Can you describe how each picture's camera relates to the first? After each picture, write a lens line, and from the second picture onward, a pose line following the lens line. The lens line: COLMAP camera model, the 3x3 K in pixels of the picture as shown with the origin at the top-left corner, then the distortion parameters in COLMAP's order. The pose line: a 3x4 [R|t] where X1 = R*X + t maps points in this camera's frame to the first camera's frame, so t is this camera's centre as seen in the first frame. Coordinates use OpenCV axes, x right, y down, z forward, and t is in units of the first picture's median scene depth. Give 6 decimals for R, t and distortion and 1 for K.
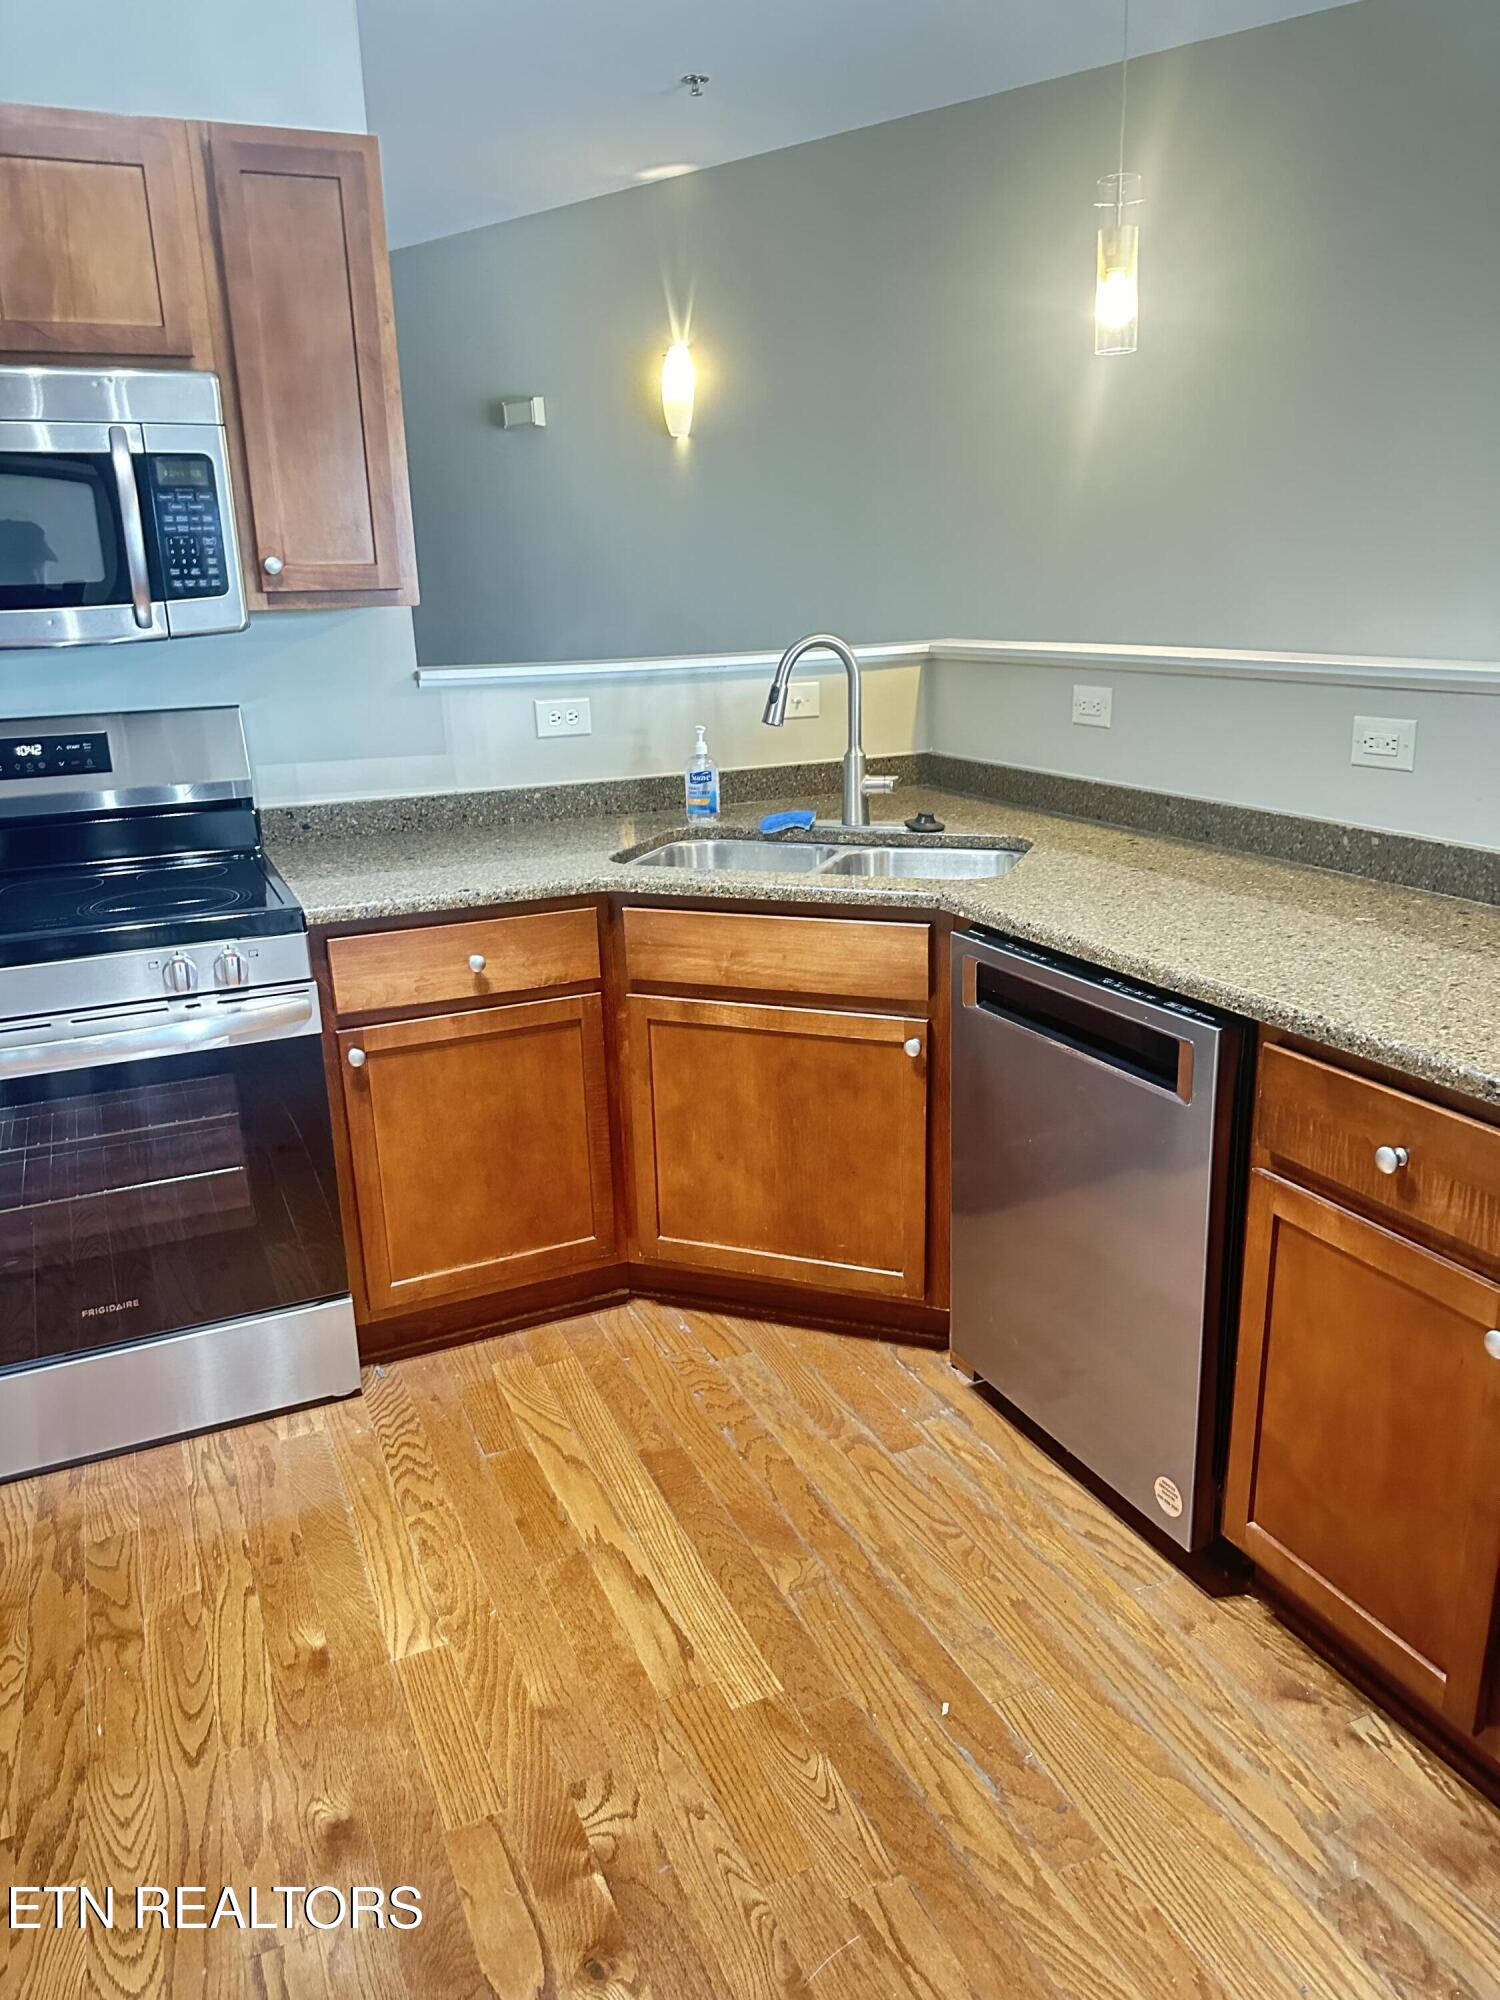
lens RADIAL K [[1404.6, 0, 766.8], [0, 1404.6, 1008.1], [0, 0, 1]] dist [0.028217, -0.030808]
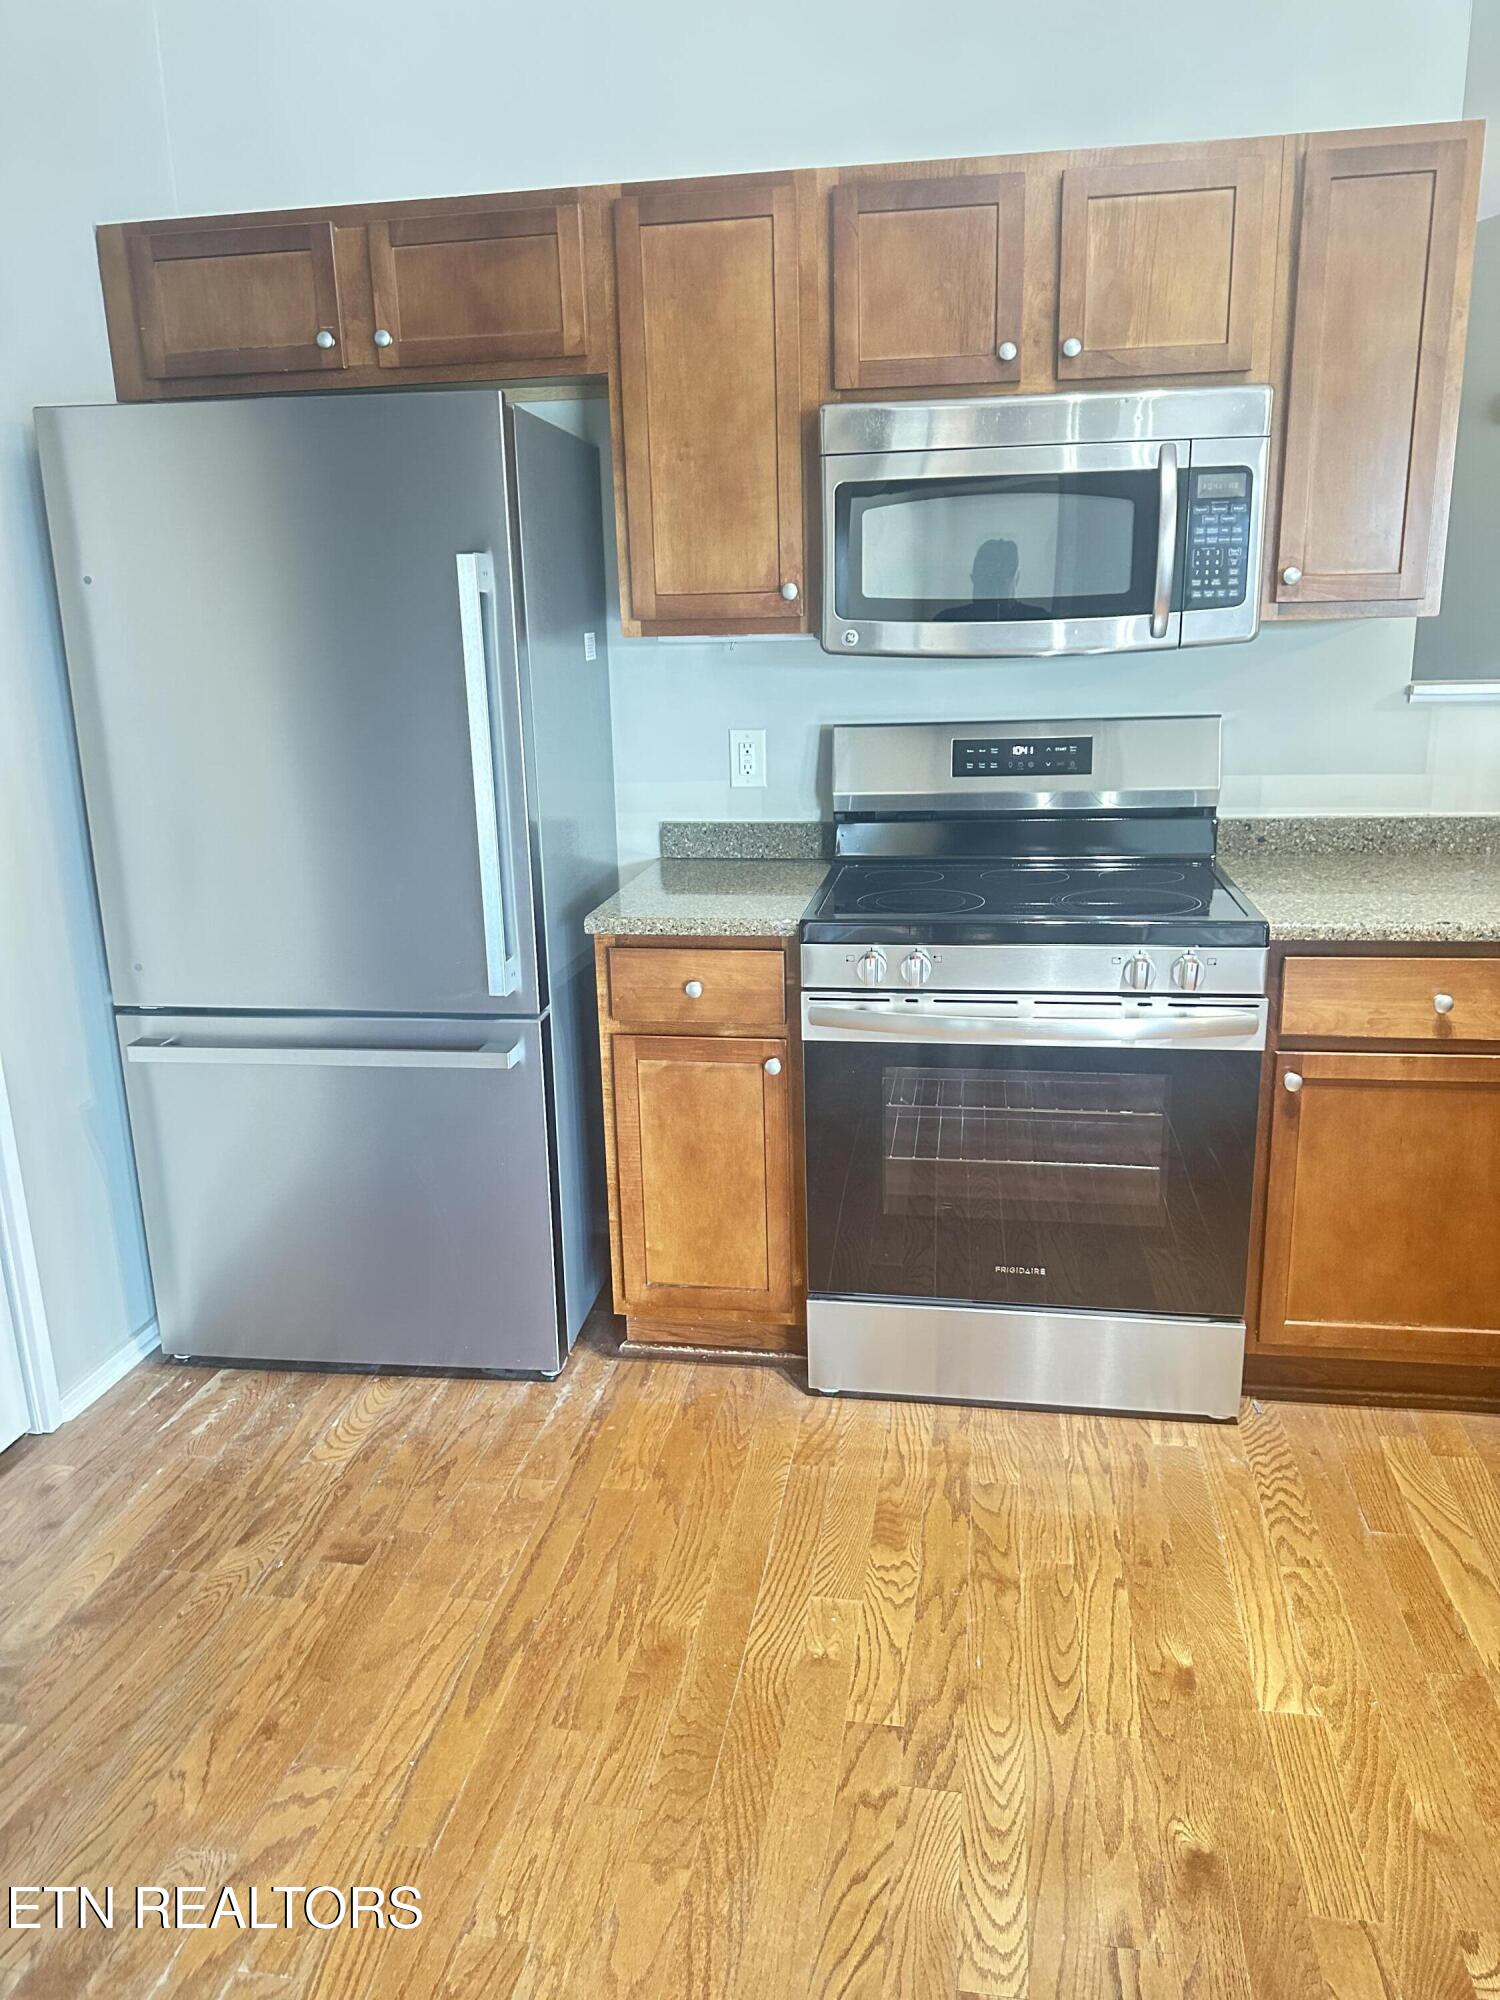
lens RADIAL K [[1404.6, 0, 743.2], [0, 1404.6, 1004.7], [0, 0, 1]] dist [0.028217, -0.030808]
pose [[0.835523, 0.150950, -0.528314, -0.107312], [-0.157922, 0.986925, 0.032233, 0.011616], [0.526272, 0.056501, 0.848437, -0.022905]]
